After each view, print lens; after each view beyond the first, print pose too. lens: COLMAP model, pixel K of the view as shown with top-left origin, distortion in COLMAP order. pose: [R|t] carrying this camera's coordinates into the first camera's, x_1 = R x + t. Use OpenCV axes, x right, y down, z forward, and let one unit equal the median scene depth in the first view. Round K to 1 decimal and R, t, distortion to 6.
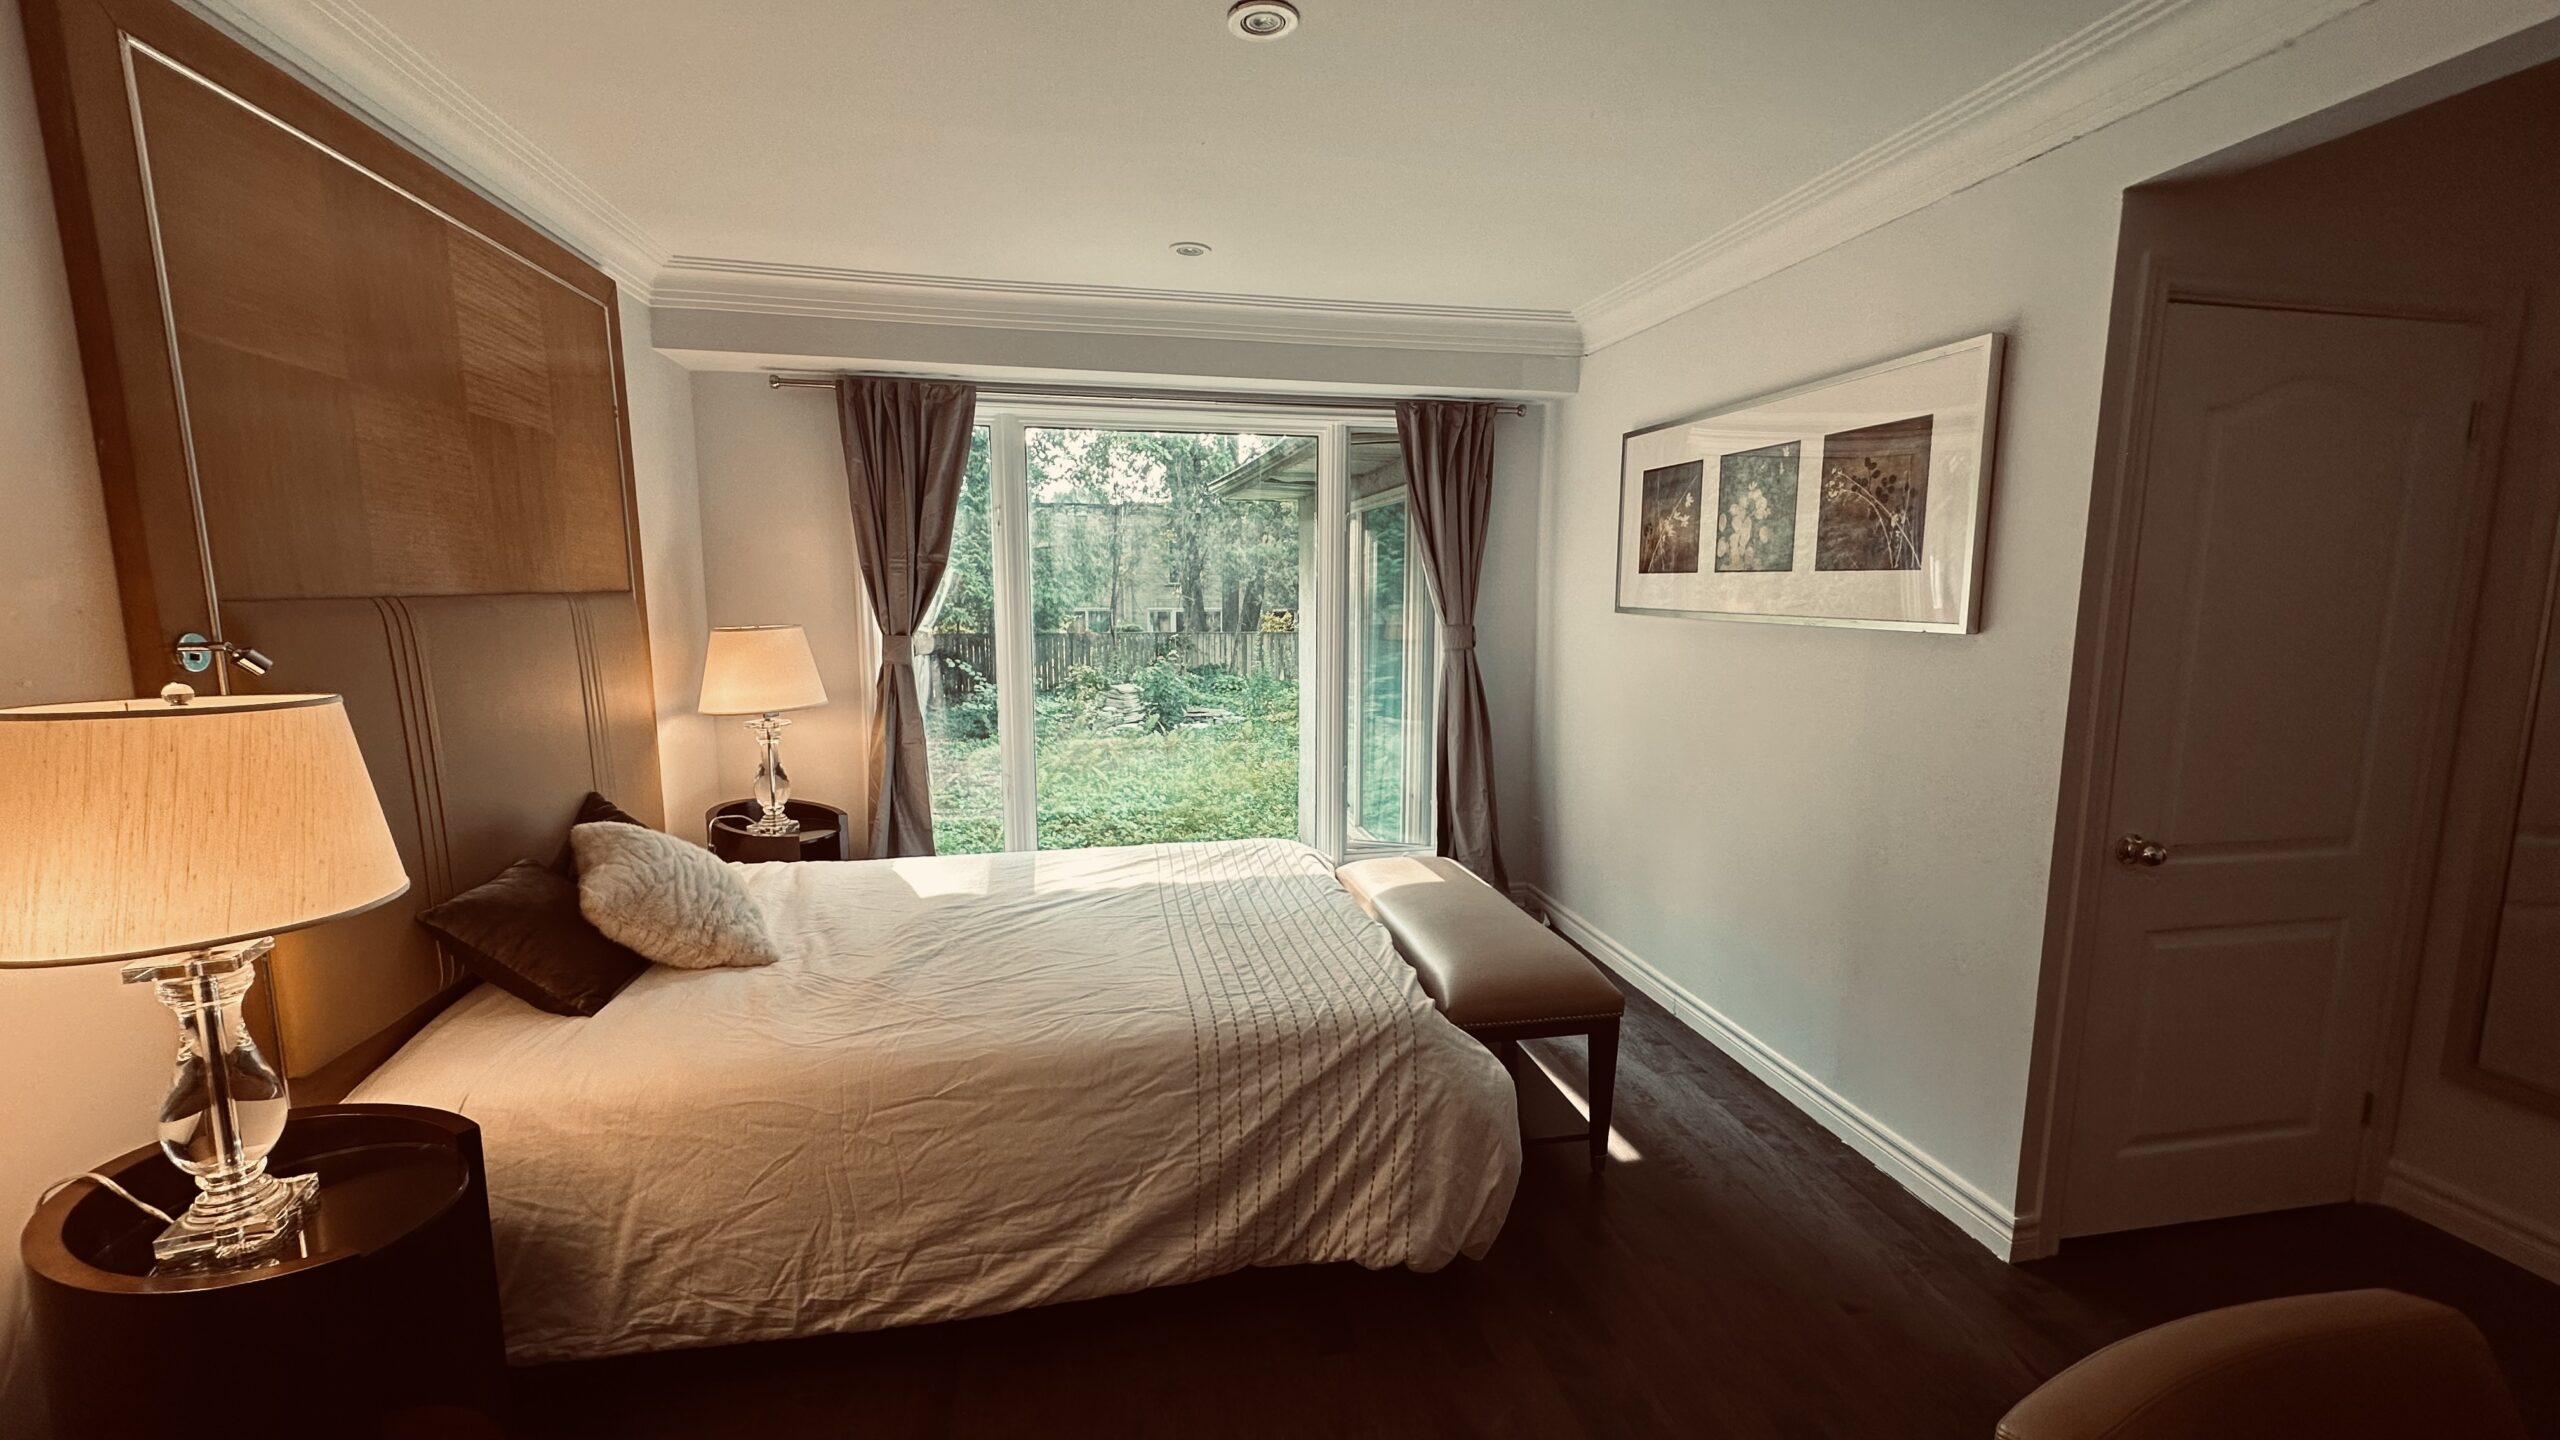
lens RADIAL K [[1016.2, 0, 1282.4], [0, 1016.2, 726.4], [0, 0, 1]] dist [-0.003902, 0.001353]
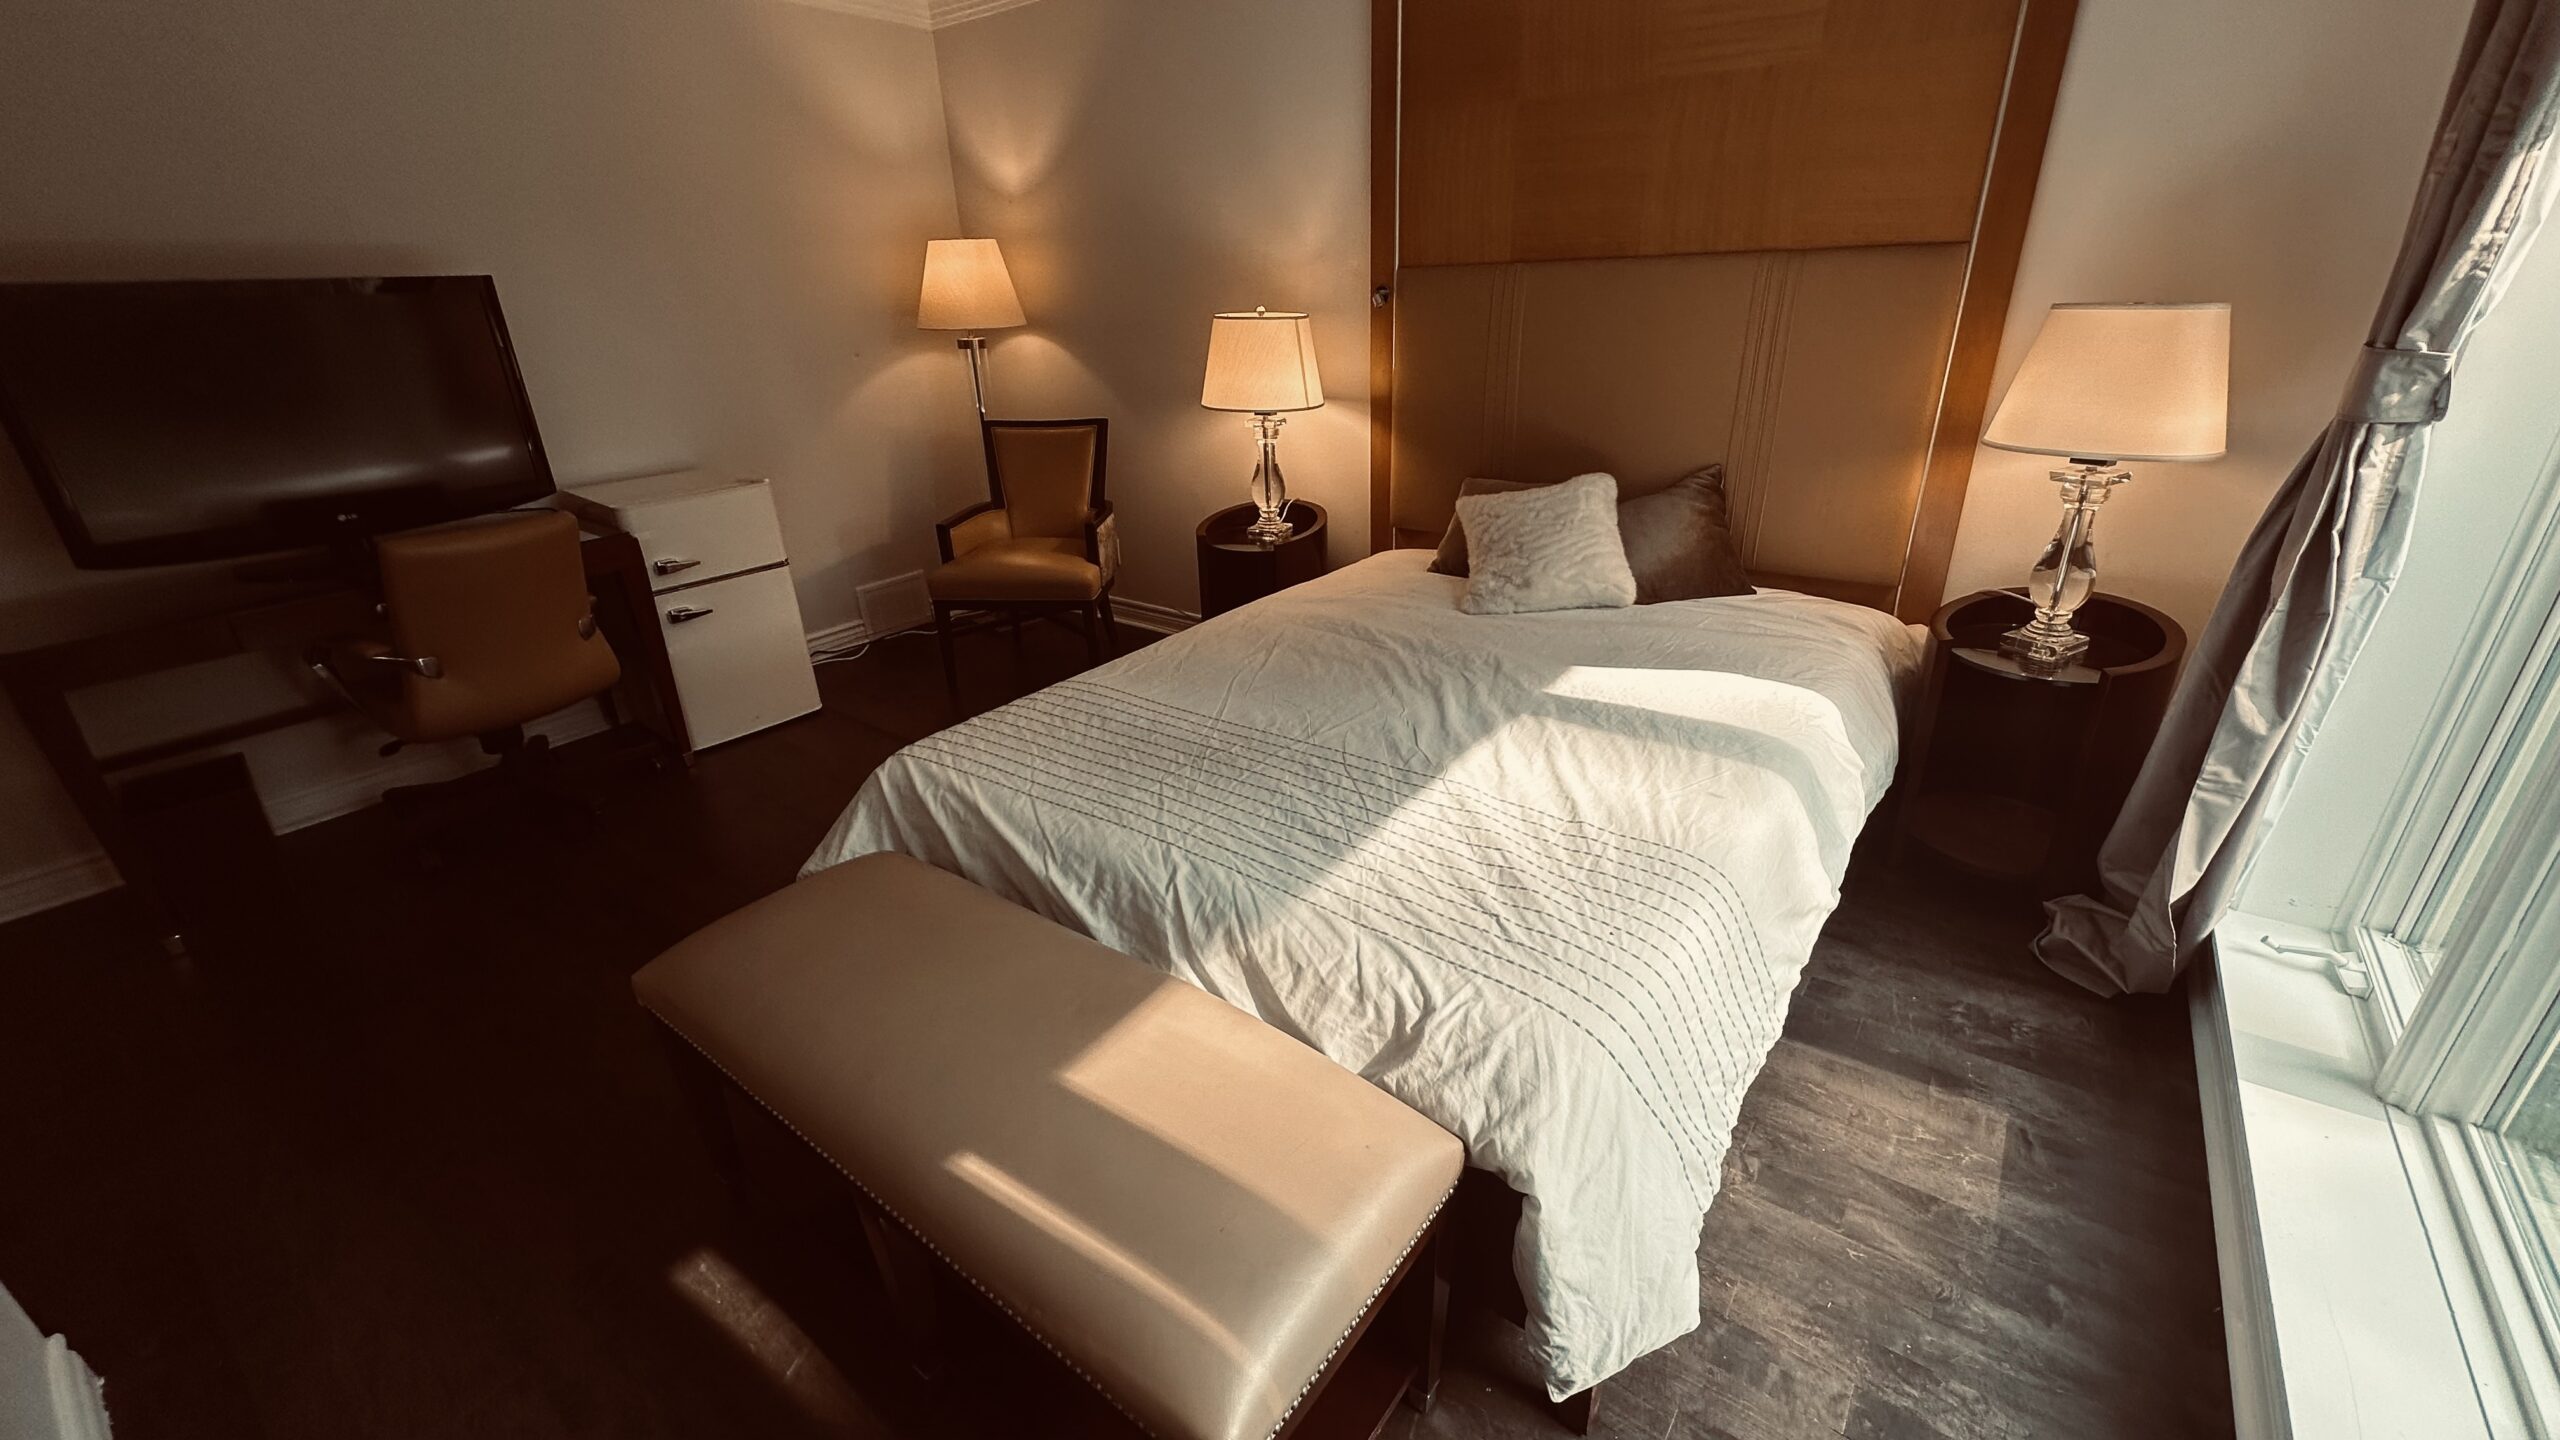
lens RADIAL K [[1016.2, 0, 1277.8], [0, 1016.2, 717.0], [0, 0, 1]] dist [-0.003902, 0.001353]
pose [[-0.740771, 0.291383, -0.605272, 0.369485], [-0.057585, 0.870166, 0.489383, -0.206468], [0.669285, 0.397375, -0.627814, 1.585613]]
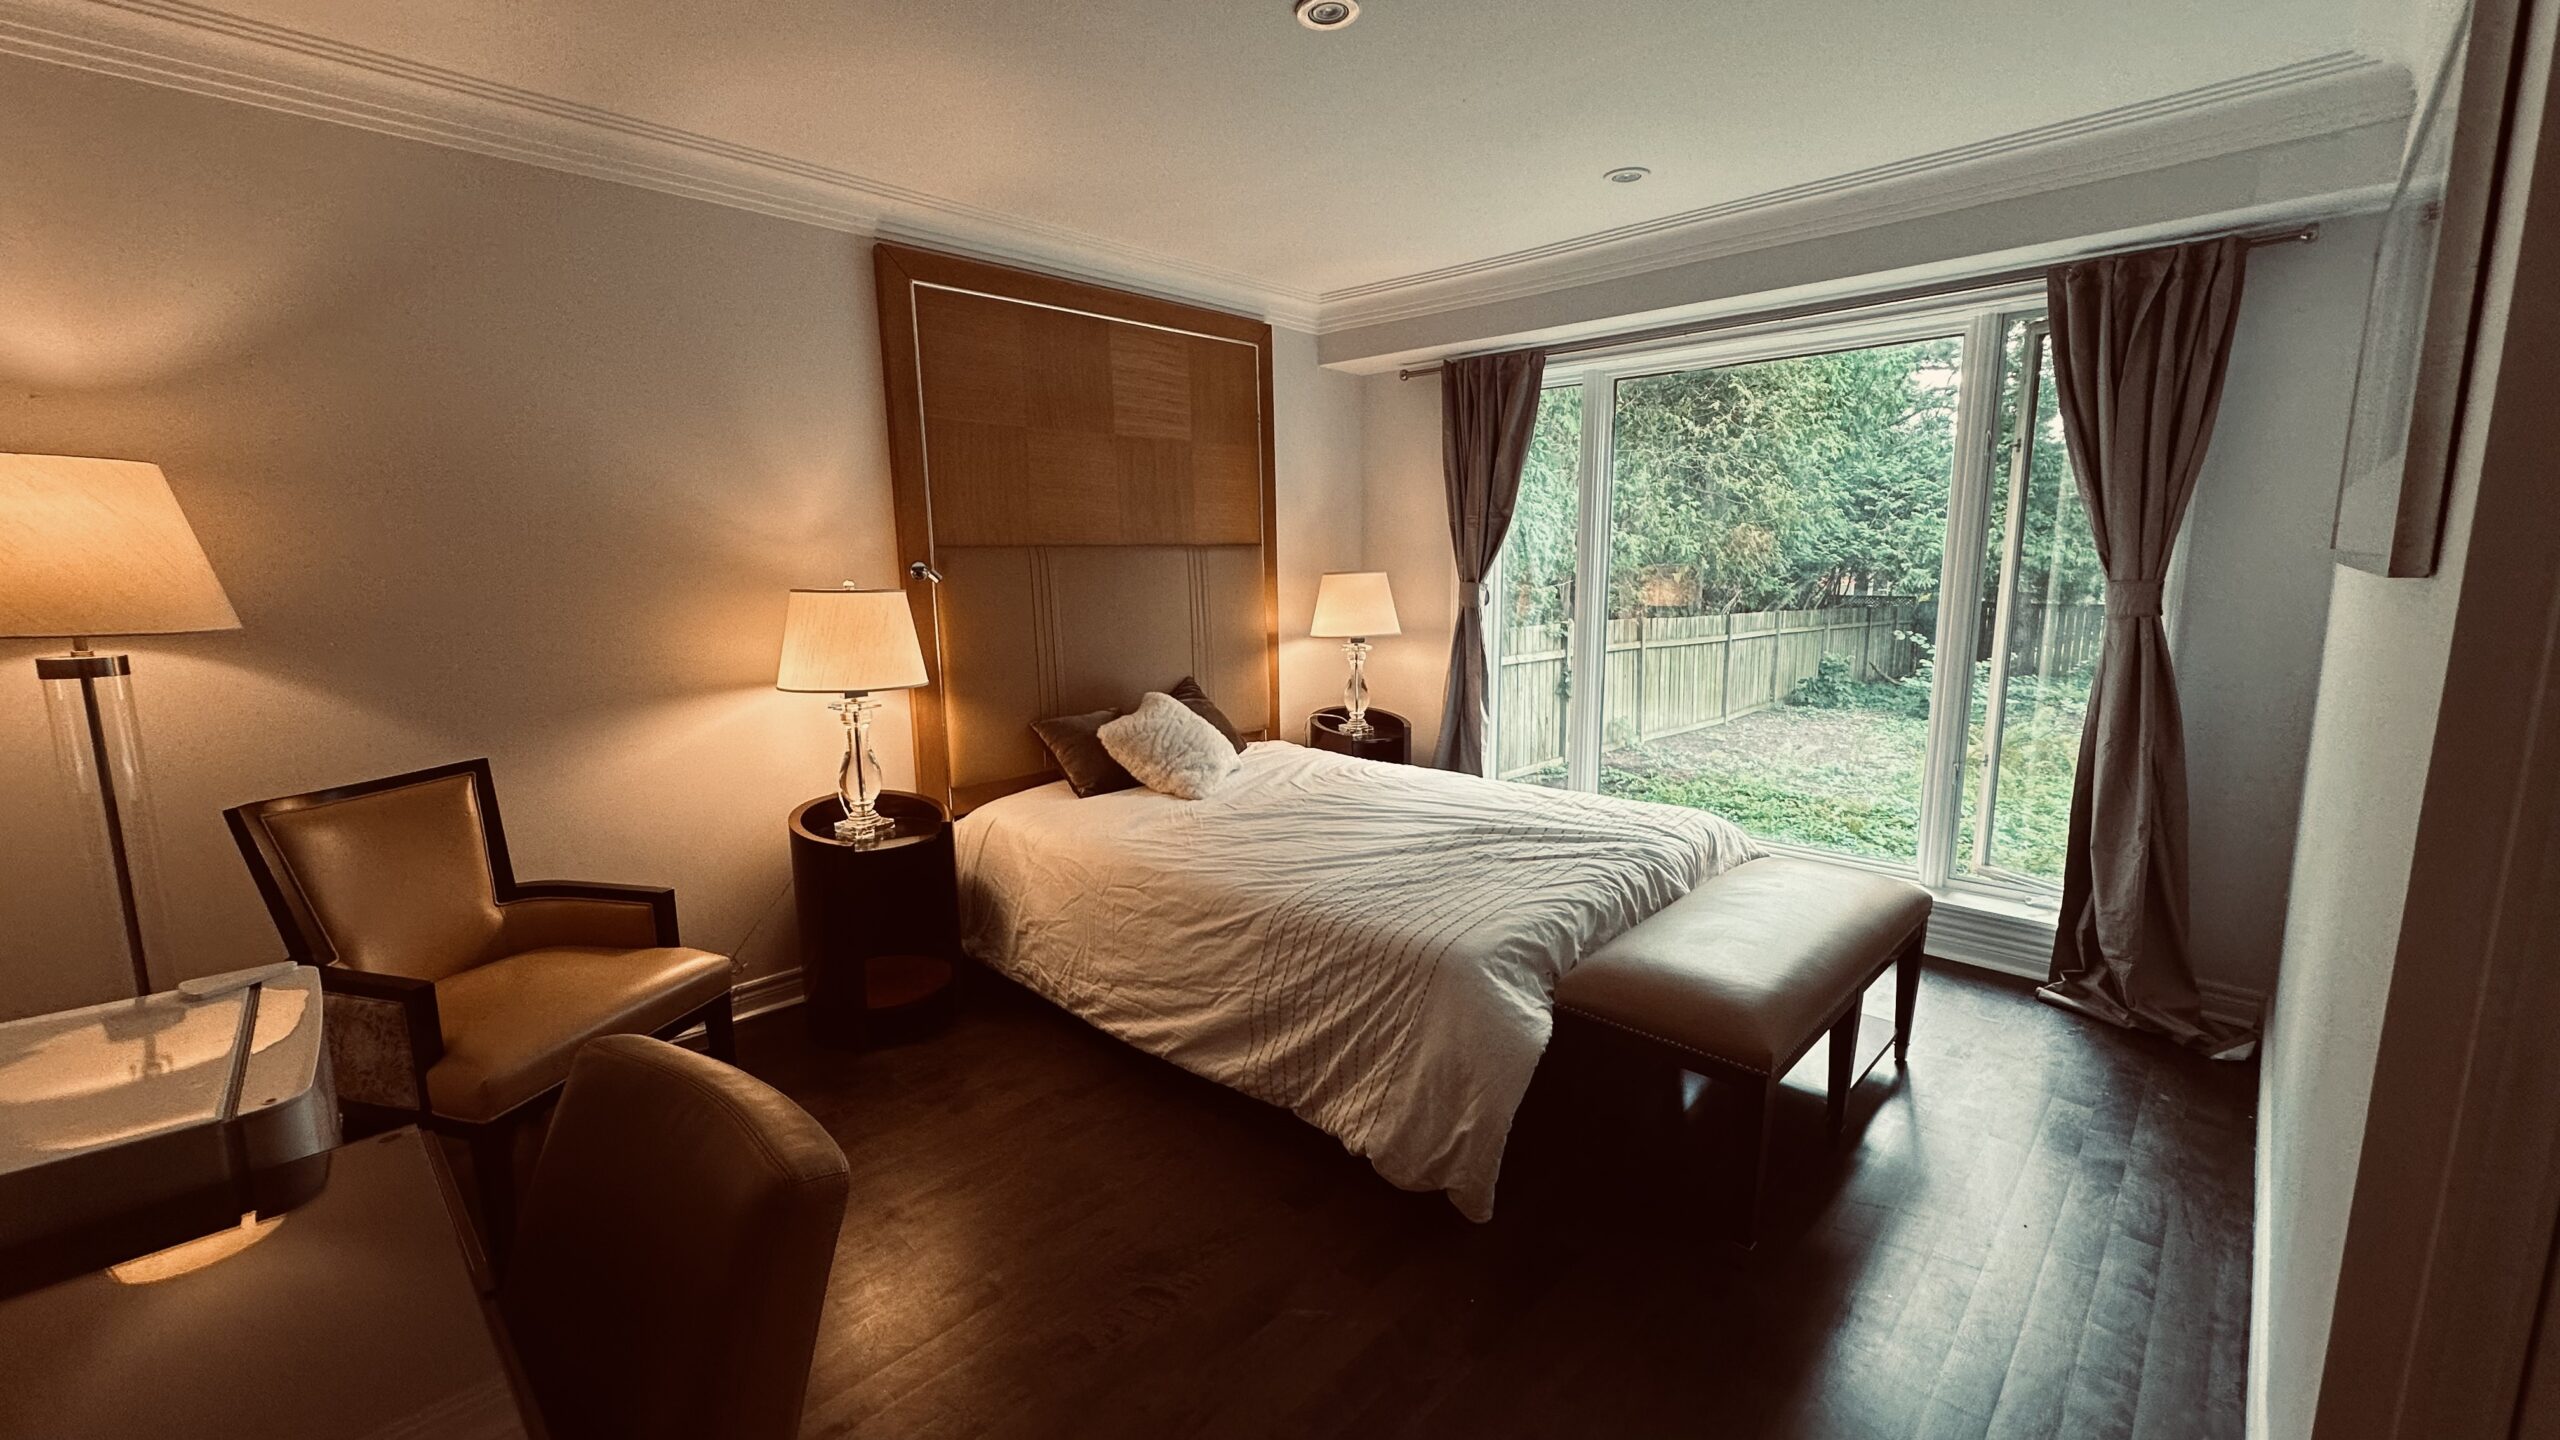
lens RADIAL K [[1016.2, 0, 1283.1], [0, 1016.2, 725.6], [0, 0, 1]] dist [-0.003902, 0.001353]
pose [[0.579222, 0.127254, -0.805176, 0.696813], [-0.101528, 0.991311, 0.083635, -0.004375], [0.808823, 0.033304, 0.587108, 0.244333]]
